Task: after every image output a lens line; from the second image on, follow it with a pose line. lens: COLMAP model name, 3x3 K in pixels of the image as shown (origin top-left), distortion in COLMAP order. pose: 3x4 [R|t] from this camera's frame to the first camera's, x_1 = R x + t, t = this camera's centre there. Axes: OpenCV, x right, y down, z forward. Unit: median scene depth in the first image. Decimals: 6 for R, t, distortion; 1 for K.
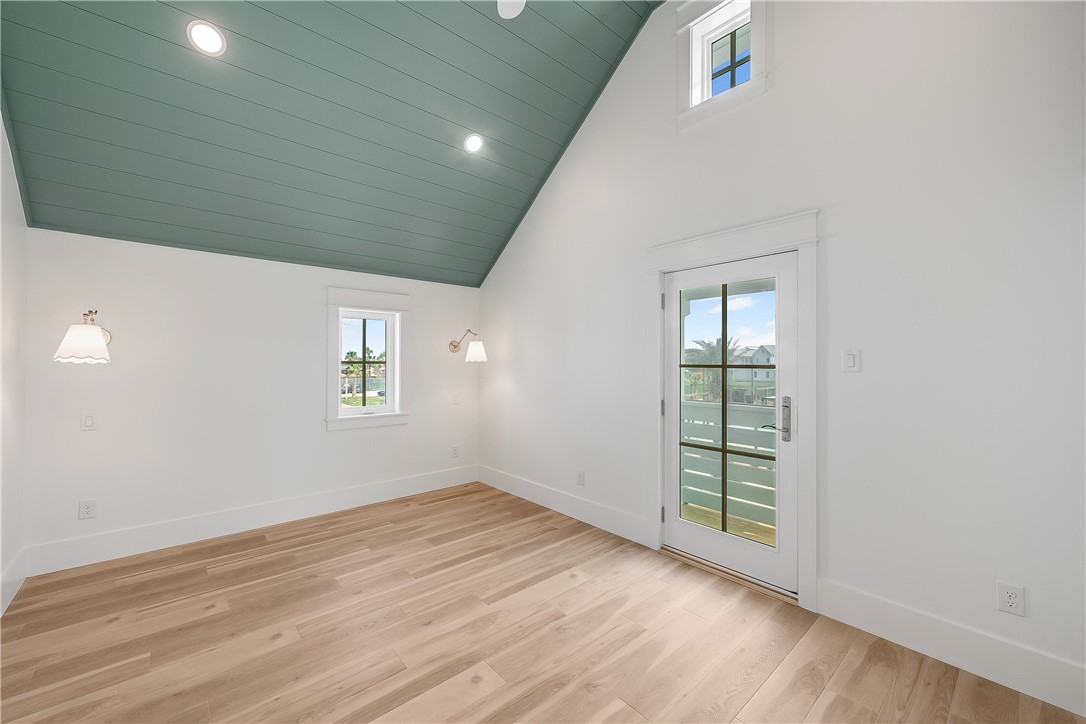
lens RADIAL K [[428.9, 0, 540.8], [0, 428.9, 358.9], [0, 0, 1]] dist [0.004722, -0.000989]
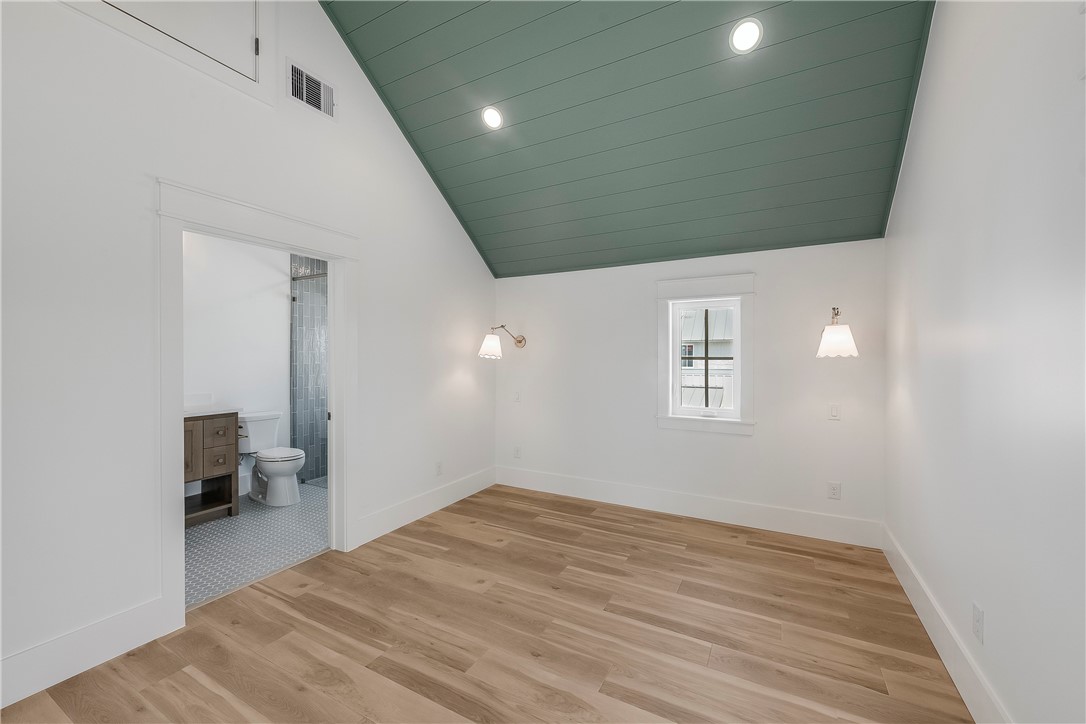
lens RADIAL K [[428.9, 0, 549.7], [0, 428.9, 355.9], [0, 0, 1]] dist [0.004722, -0.000989]
pose [[0.351551, -0.003540, -0.936162, 0.412122], [0.008494, 0.999964, -0.000592, 0.002282], [0.936130, -0.007744, 0.351568, 0.516858]]
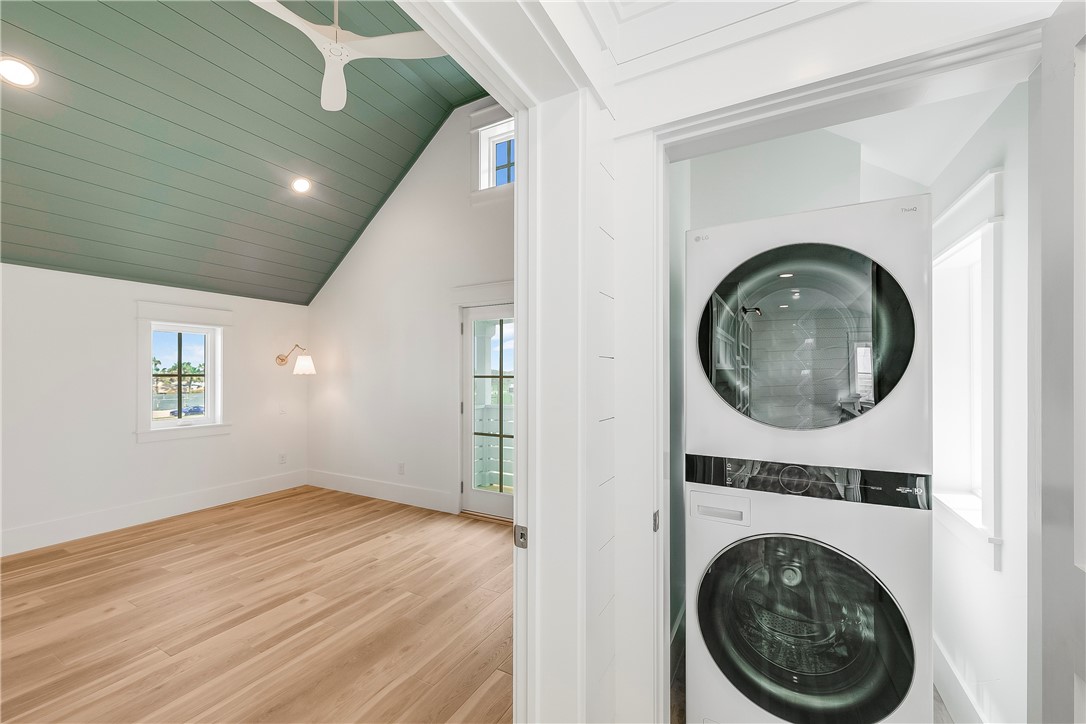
lens RADIAL K [[428.9, 0, 543.5], [0, 428.9, 371.1], [0, 0, 1]] dist [0.004722, -0.000989]
pose [[0.937392, -0.001415, 0.348274, 0.056588], [0.001183, 0.999999, 0.000878, -0.001931], [-0.348274, -0.000411, 0.937393, -0.345363]]
